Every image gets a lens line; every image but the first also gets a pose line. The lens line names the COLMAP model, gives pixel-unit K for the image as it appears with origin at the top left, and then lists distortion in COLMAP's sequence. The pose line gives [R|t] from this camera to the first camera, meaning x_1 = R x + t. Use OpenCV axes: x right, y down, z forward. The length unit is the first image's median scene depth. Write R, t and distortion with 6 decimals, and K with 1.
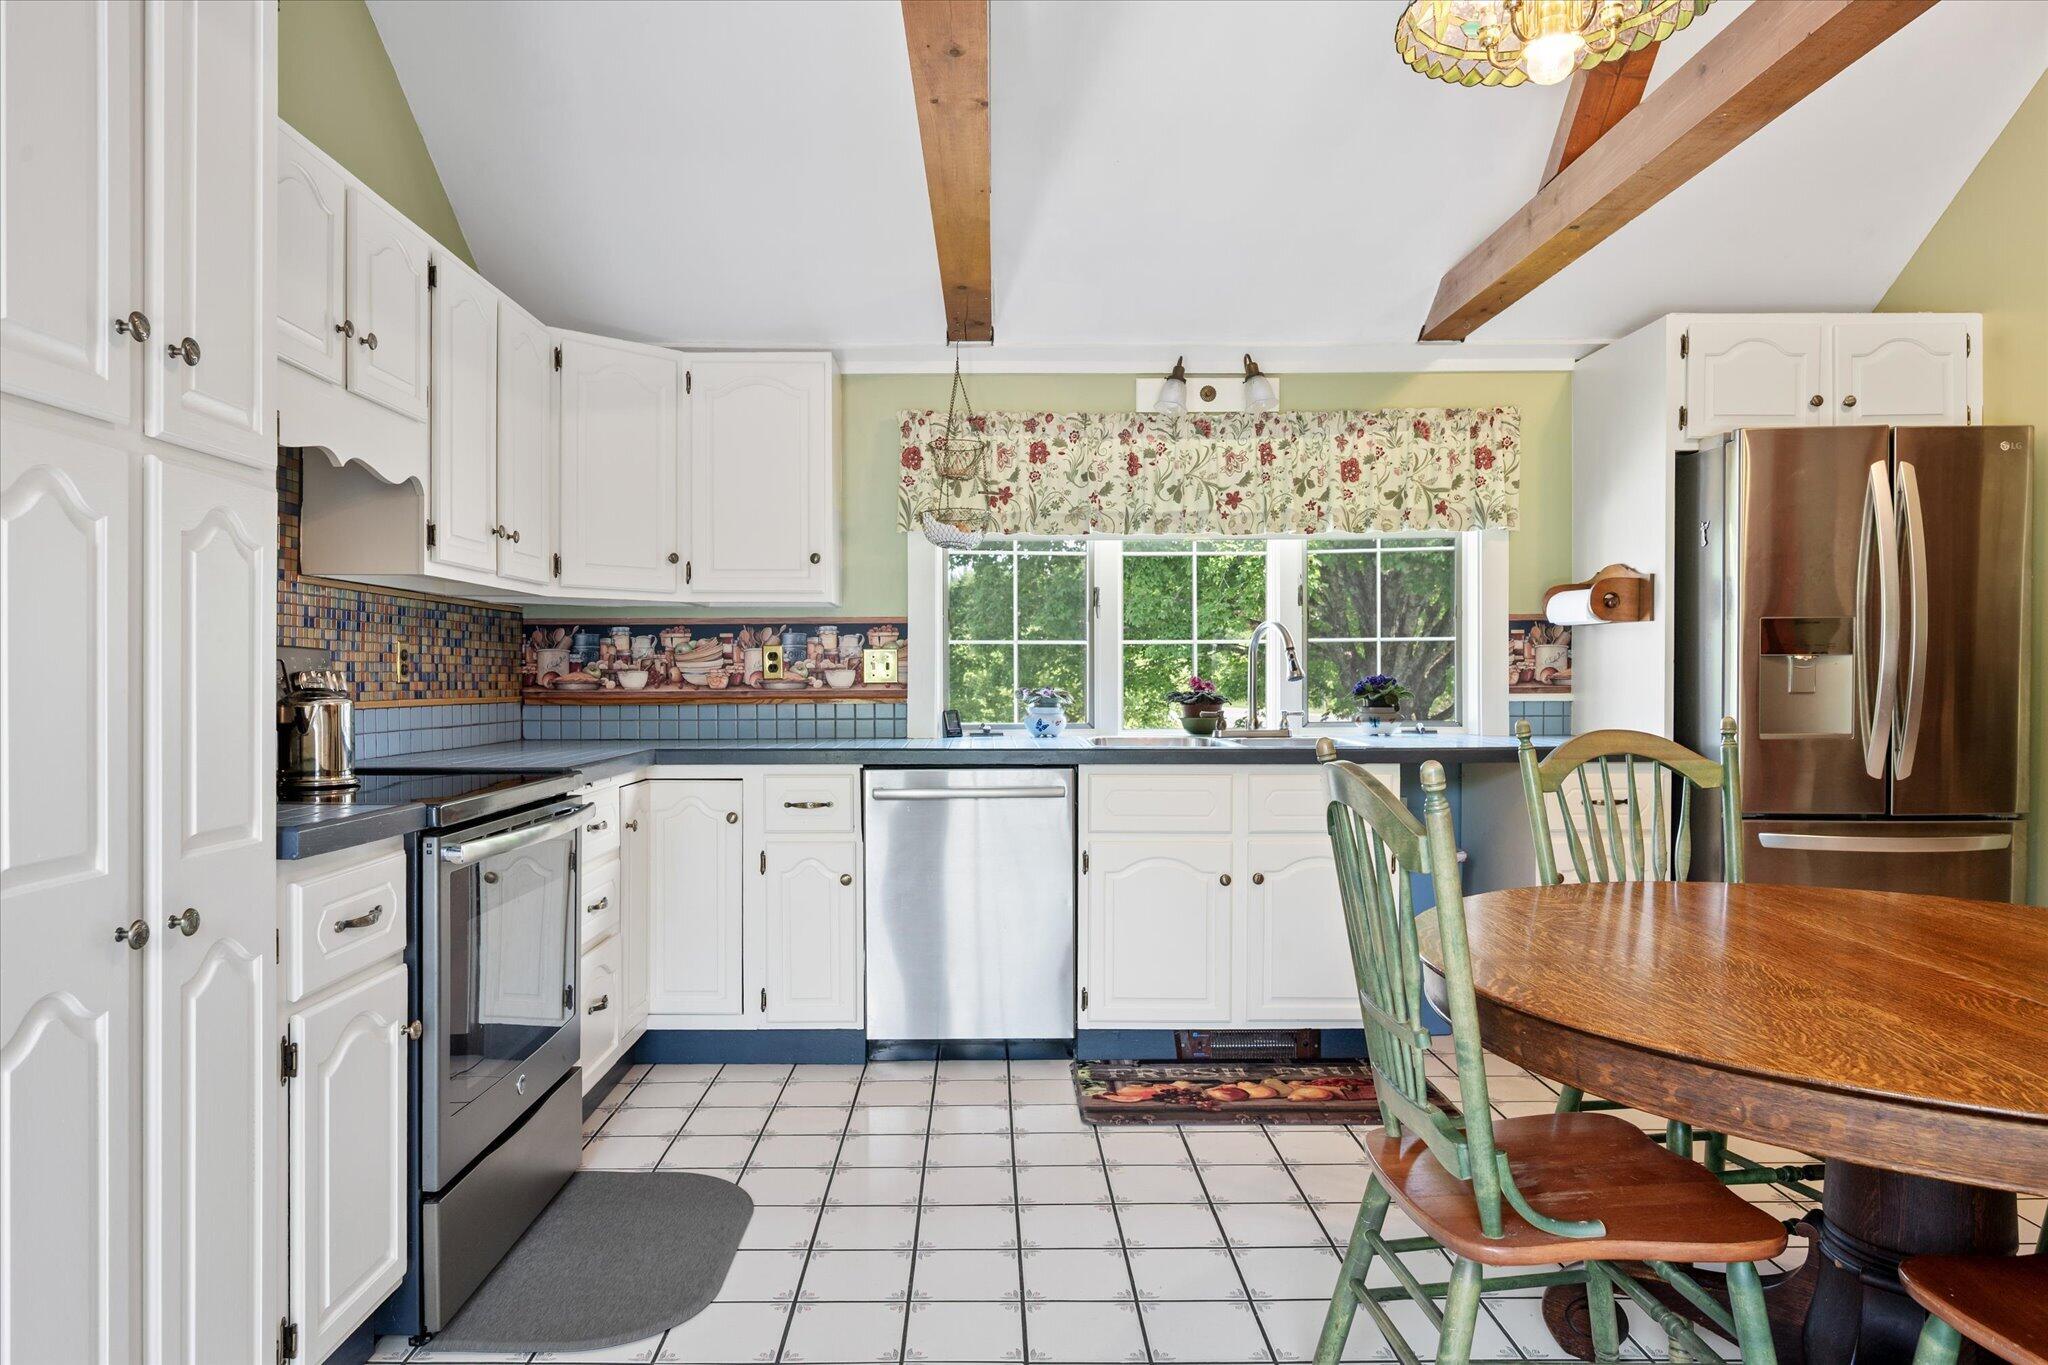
lens RADIAL K [[1302.5, 0, 973.5], [0, 1302.5, 688.9], [0, 0, 1]] dist [0.002244, 0.002360]
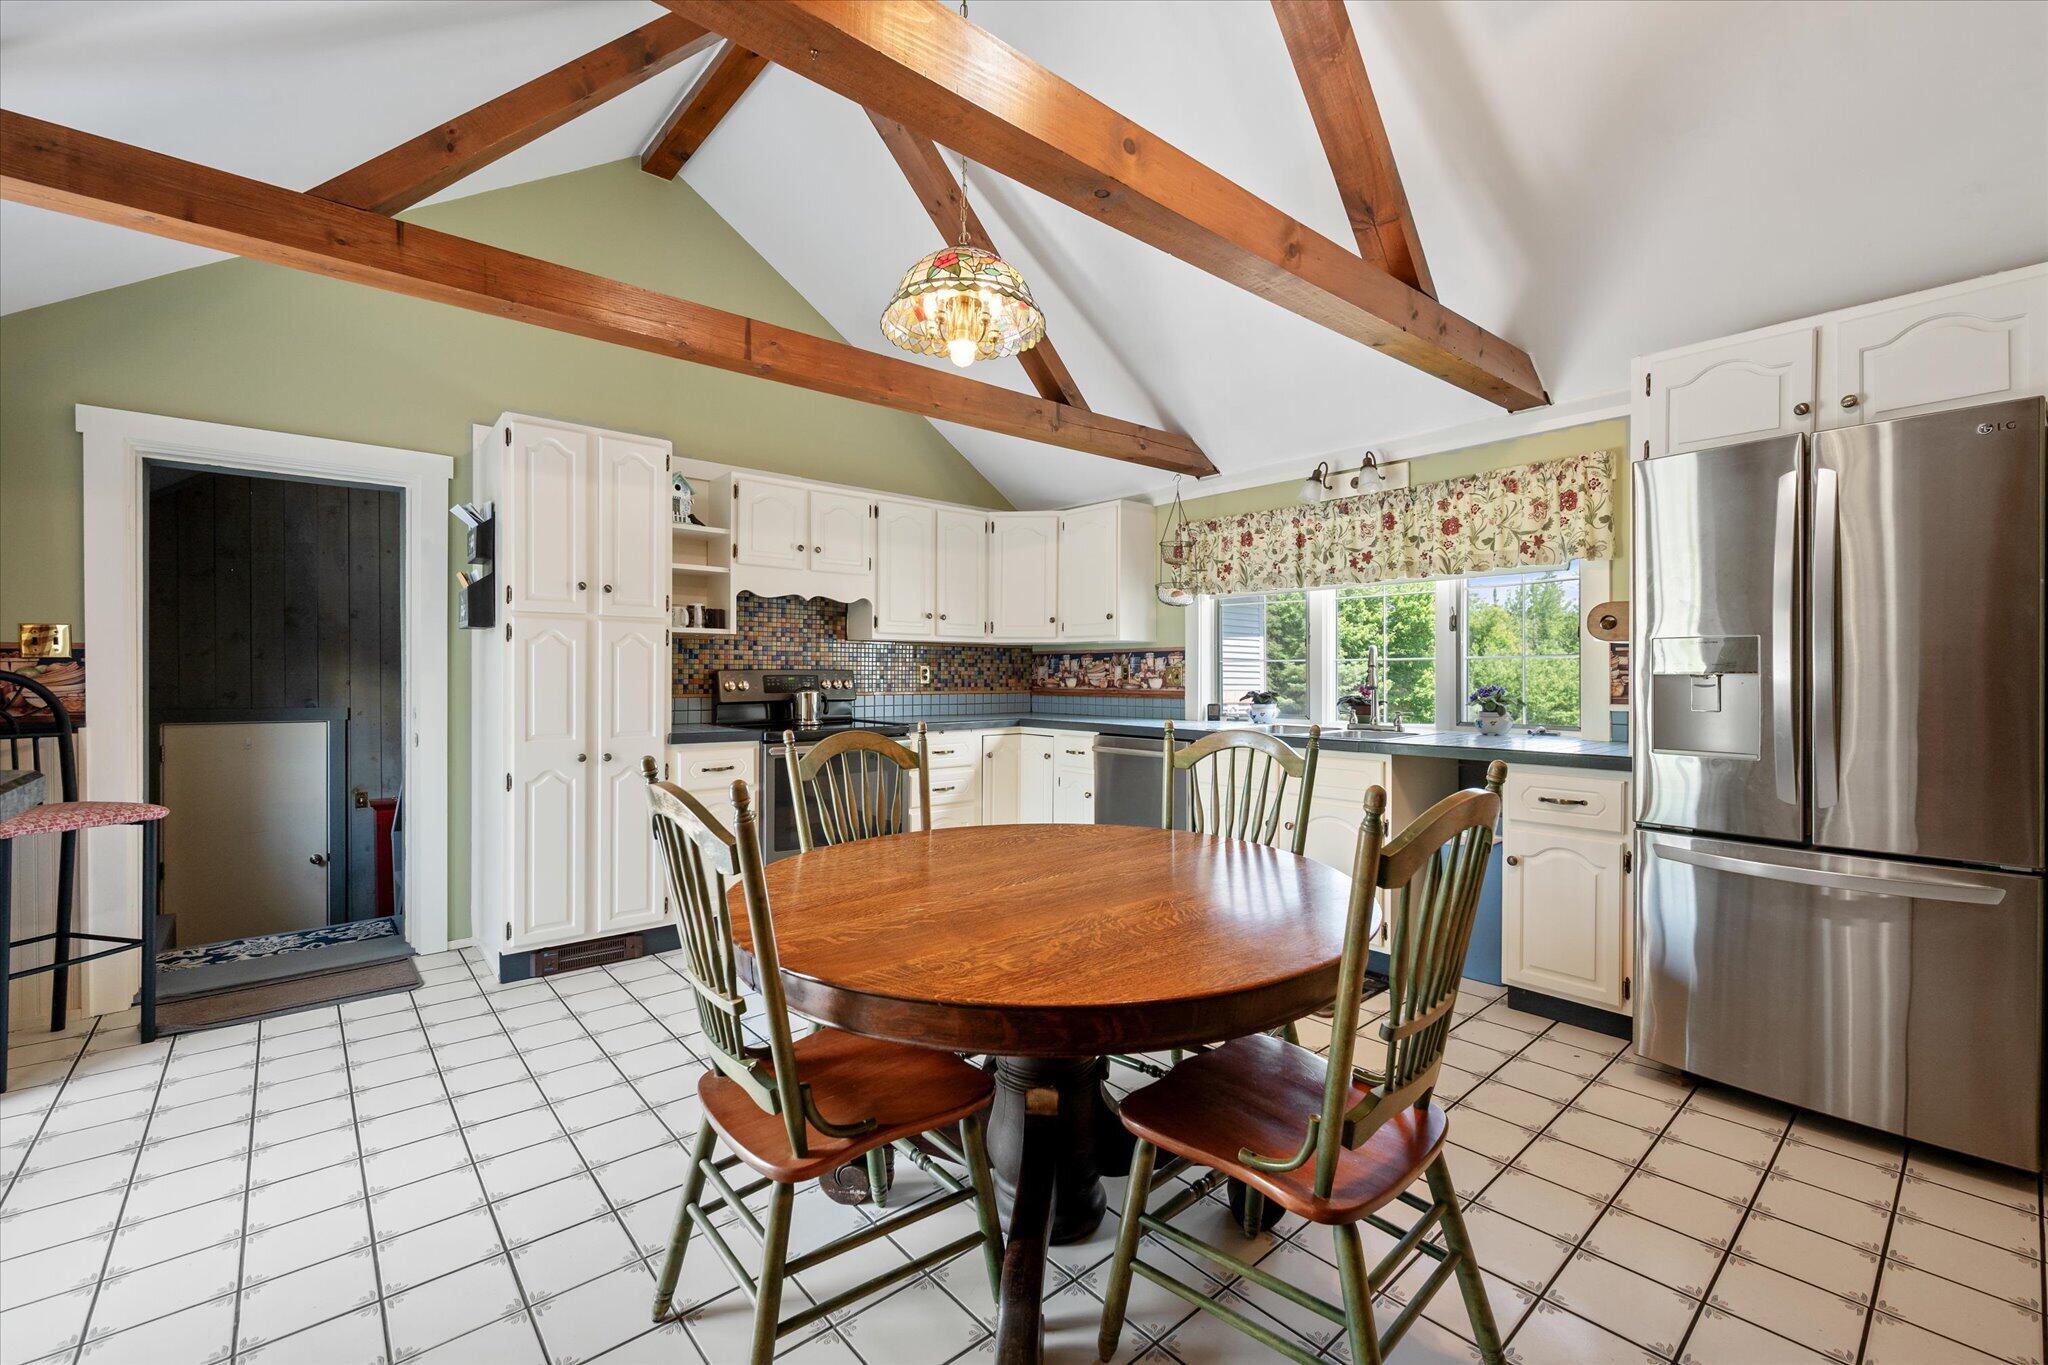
lens RADIAL K [[841.4, 0, 1037.4], [0, 841.4, 673.5], [0, 0, 1]] dist [-0.001419, 0.001640]
pose [[0.655068, 0.005763, -0.755548, 0.706939], [-0.010178, 0.999947, -0.001197, -0.020103], [0.755501, 0.008474, 0.655092, 0.172831]]
